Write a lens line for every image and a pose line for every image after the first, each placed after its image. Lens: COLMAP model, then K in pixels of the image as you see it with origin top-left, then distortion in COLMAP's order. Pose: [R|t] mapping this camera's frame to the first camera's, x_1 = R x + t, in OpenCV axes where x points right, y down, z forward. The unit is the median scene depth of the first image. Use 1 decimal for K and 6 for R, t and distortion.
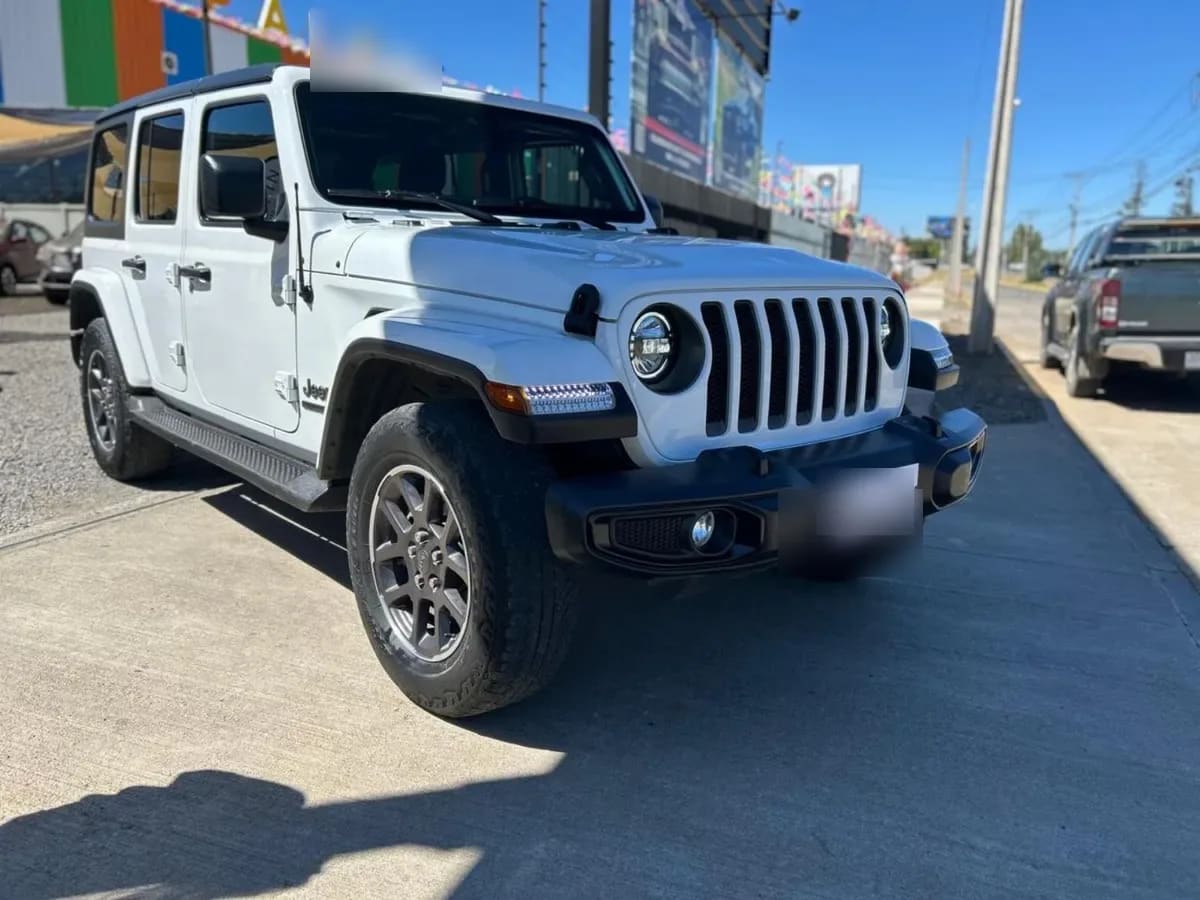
lens RADIAL K [[911.2, 0, 603.4], [0, 911.2, 458.7], [0, 0, 1]] dist [0.051585, -0.056745]
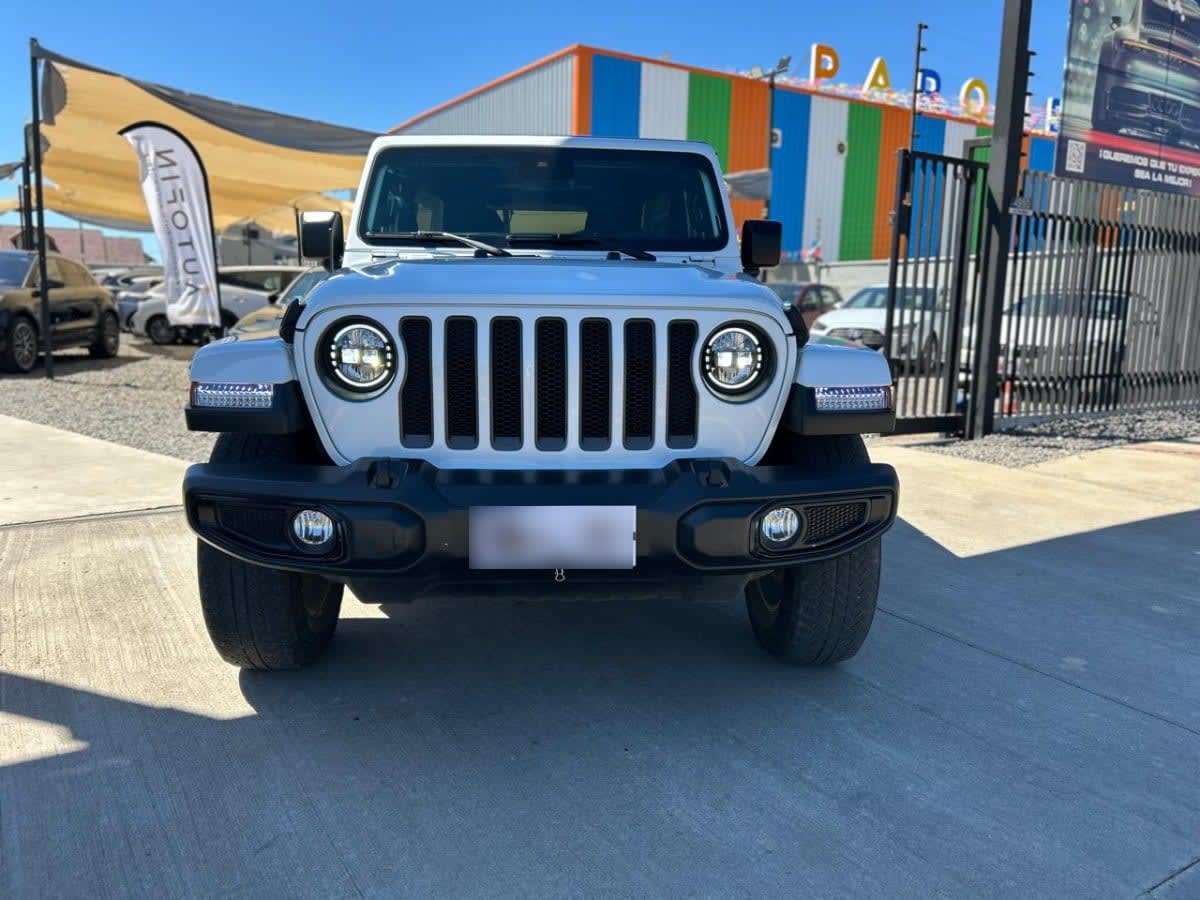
lens RADIAL K [[911.2, 0, 598.0], [0, 911.2, 462.2], [0, 0, 1]] dist [0.051585, -0.056745]
pose [[0.786953, 0.092630, -0.610020, 0.604884], [-0.124918, 0.992112, -0.010500, -0.016020], [0.604235, 0.084466, 0.792316, 0.214060]]
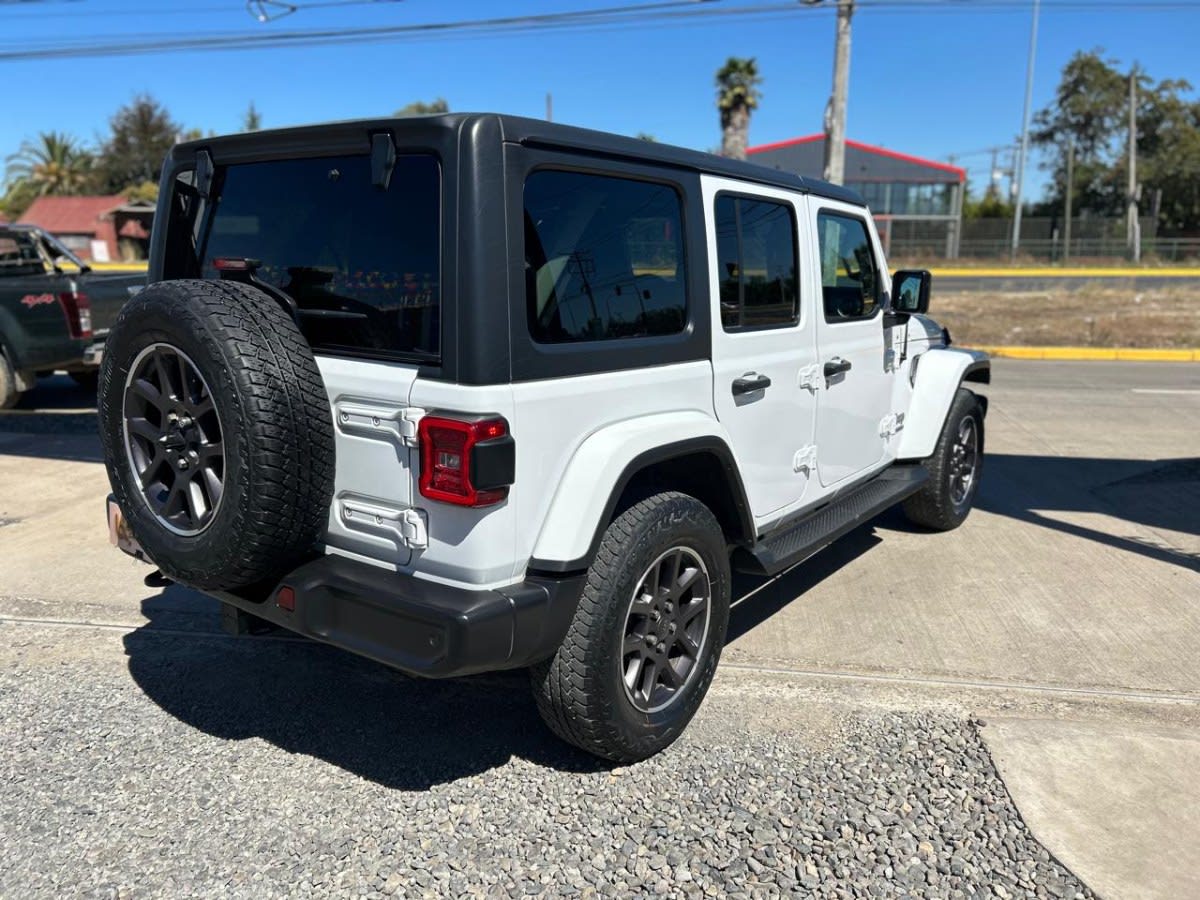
lens RADIAL K [[911.2, 0, 591.6], [0, 911.2, 454.7], [0, 0, 1]] dist [0.051585, -0.056745]
pose [[-0.203801, -0.237111, 0.949865, -1.433058], [0.192589, 0.941560, 0.276359, -0.461416], [-0.959883, 0.239256, -0.146226, 1.474712]]
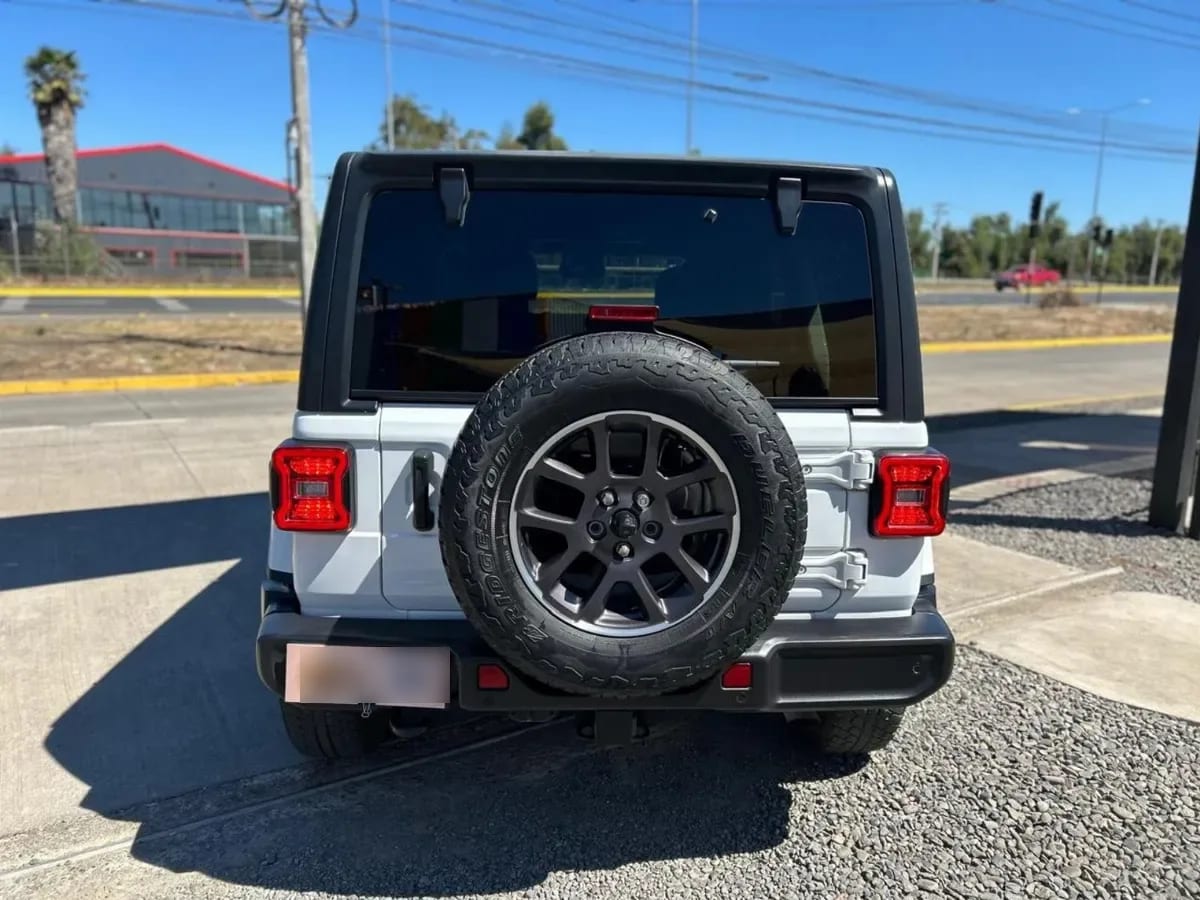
lens RADIAL K [[911.2, 0, 609.6], [0, 911.2, 460.6], [0, 0, 1]] dist [0.051585, -0.056745]
pose [[-0.792373, -0.155322, 0.589932, -1.032110], [0.091447, 0.925874, 0.366600, -0.590447], [-0.603144, 0.344431, -0.719434, 2.079993]]
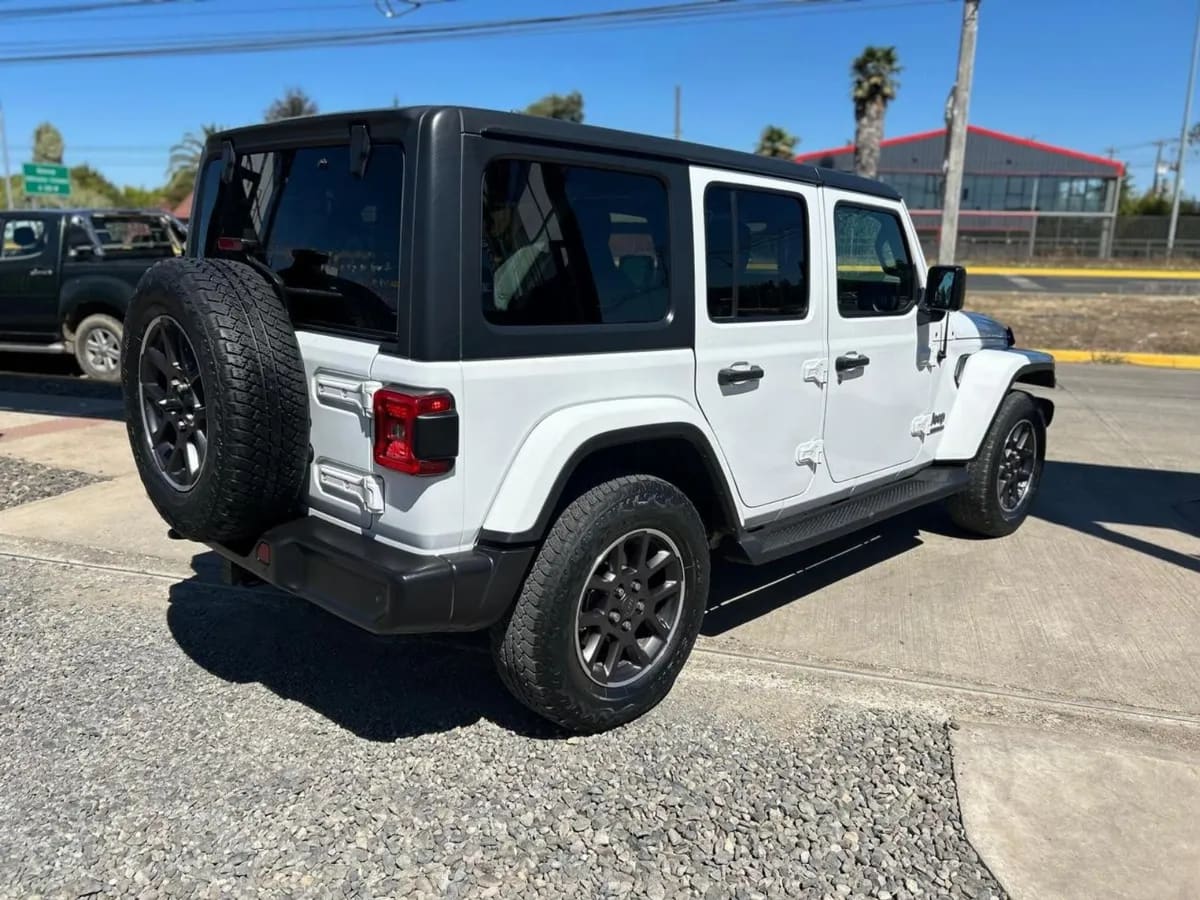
lens RADIAL K [[911.2, 0, 593.6], [0, 911.2, 455.6], [0, 0, 1]] dist [0.051585, -0.056745]
pose [[-0.068848, -0.251661, 0.965363, -1.480919], [0.183406, 0.947974, 0.260208, -0.434722], [-0.980623, 0.194968, -0.019110, 1.353228]]
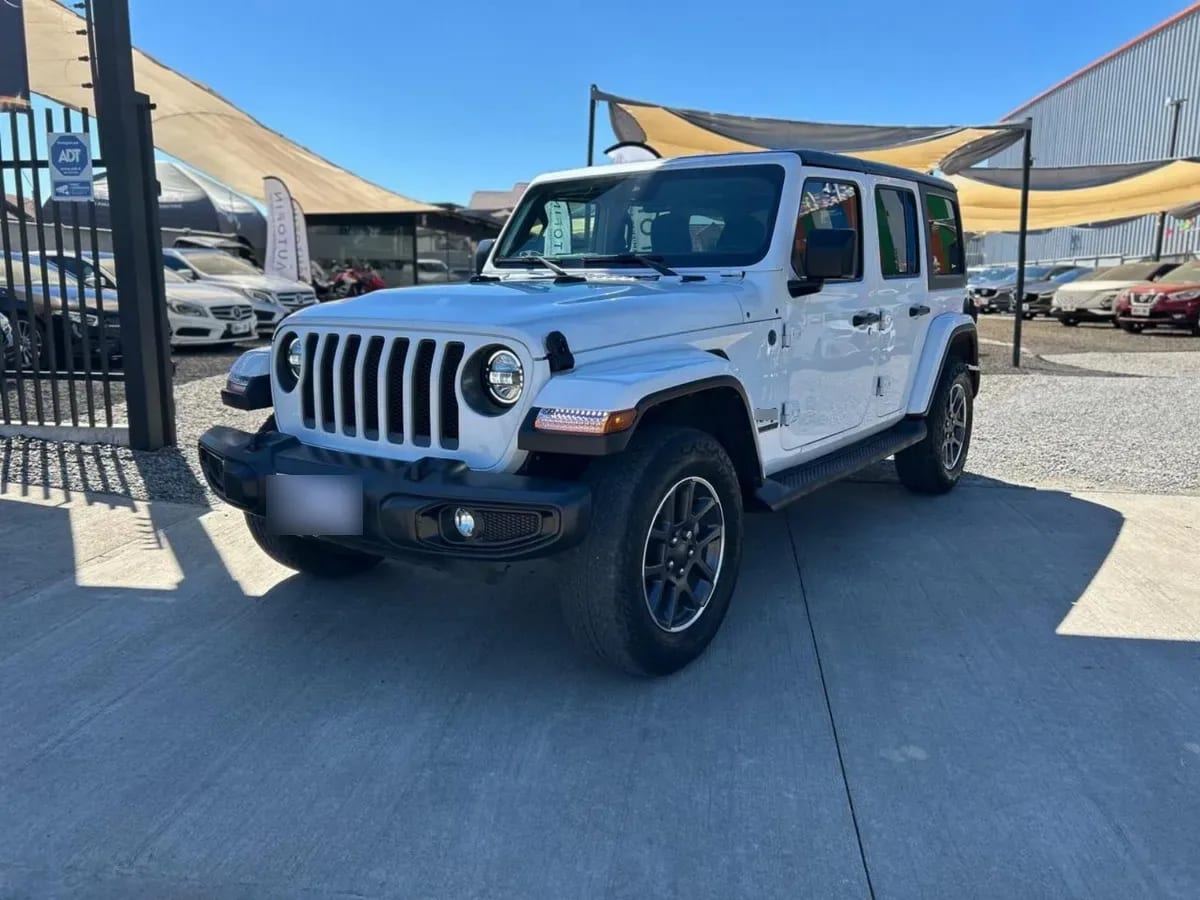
lens RADIAL K [[911.2, 0, 602.8], [0, 911.2, 454.1], [0, 0, 1]] dist [0.051585, -0.056745]
pose [[0.212756, 0.159643, -0.963976, 1.062629], [-0.204086, 0.972063, 0.115939, -0.162510], [0.955554, 0.172068, 0.239393, 0.734874]]
